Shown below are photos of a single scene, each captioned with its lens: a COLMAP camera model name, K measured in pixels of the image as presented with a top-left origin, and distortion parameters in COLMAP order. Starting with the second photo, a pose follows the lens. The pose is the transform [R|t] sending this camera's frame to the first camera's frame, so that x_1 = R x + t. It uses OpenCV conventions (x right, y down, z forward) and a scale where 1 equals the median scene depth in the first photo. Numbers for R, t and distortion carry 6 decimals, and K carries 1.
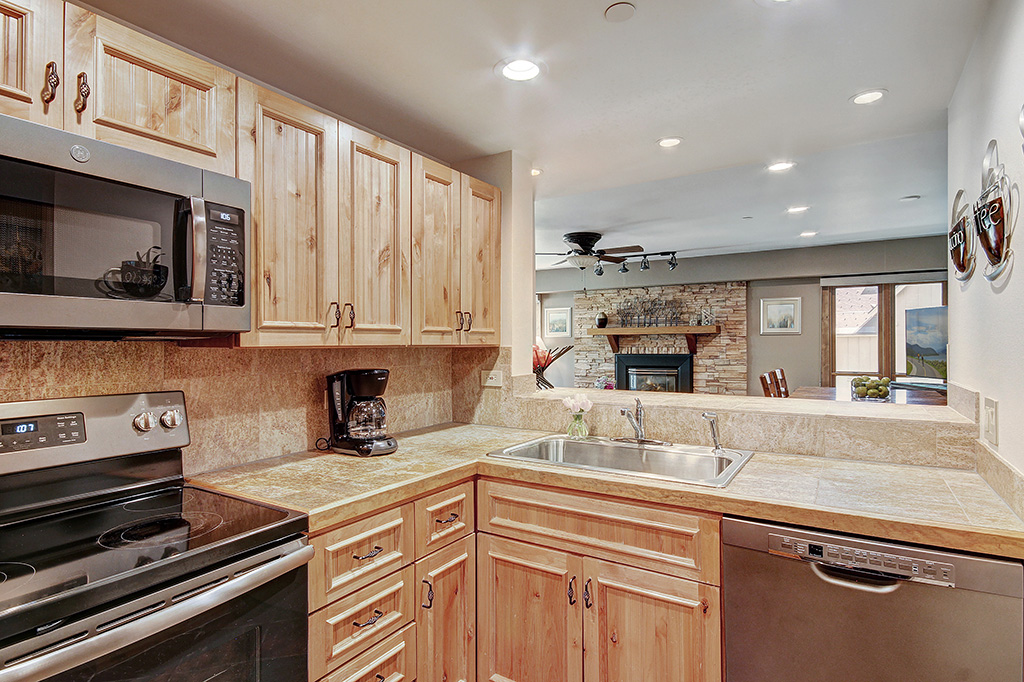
lens RADIAL K [[522.9, 0, 512.0], [0, 522.9, 341.0], [0, 0, 1]] dist [0.004390, 0.000865]
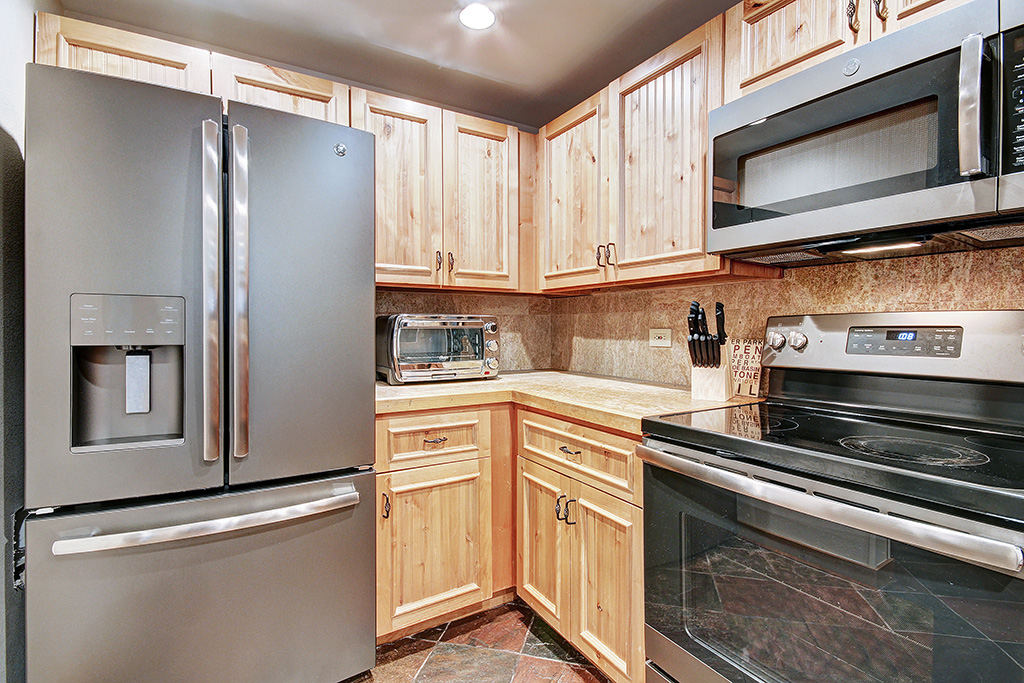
lens RADIAL K [[490.9, 0, 507.6], [0, 490.9, 349.1], [0, 0, 1]] dist [-0.003426, -0.000547]
pose [[-0.450319, 0.043102, -0.891827, 0.239574], [0.002908, 0.998900, 0.046808, 0.097908], [0.892863, 0.018485, -0.449949, 0.493941]]
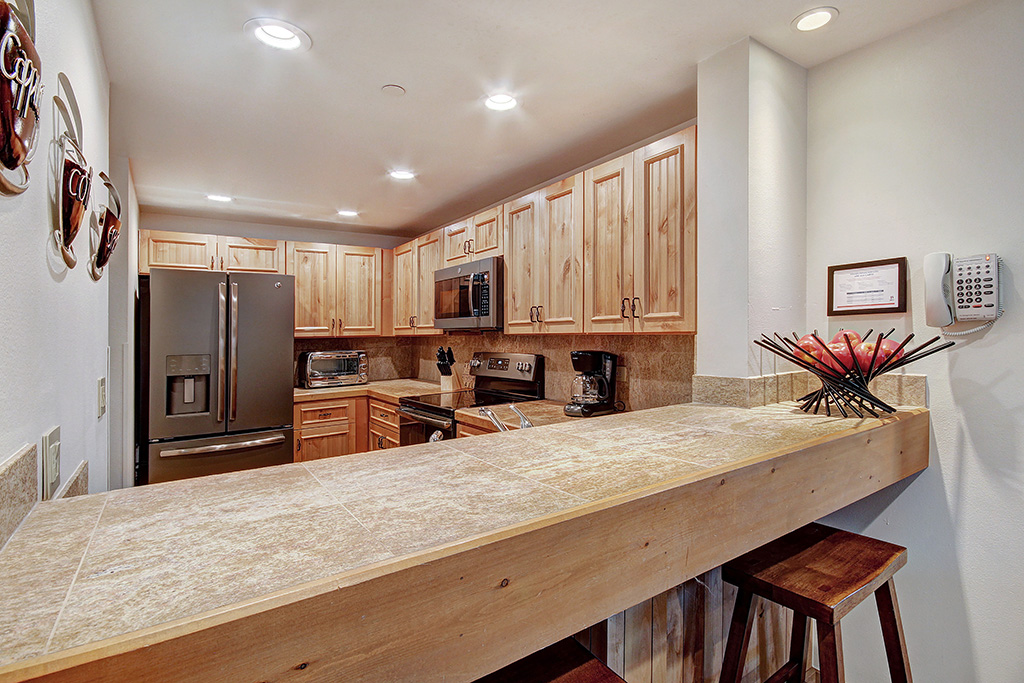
lens RADIAL K [[500.0, 0, 518.9], [0, 500.0, 318.2], [0, 0, 1]] dist [0.001521, 0.000033]
pose [[-0.383105, -0.010997, -0.923639, 1.040522], [0.027038, 0.999367, -0.023113, -0.003695], [0.923309, -0.033828, -0.382565, 1.460996]]
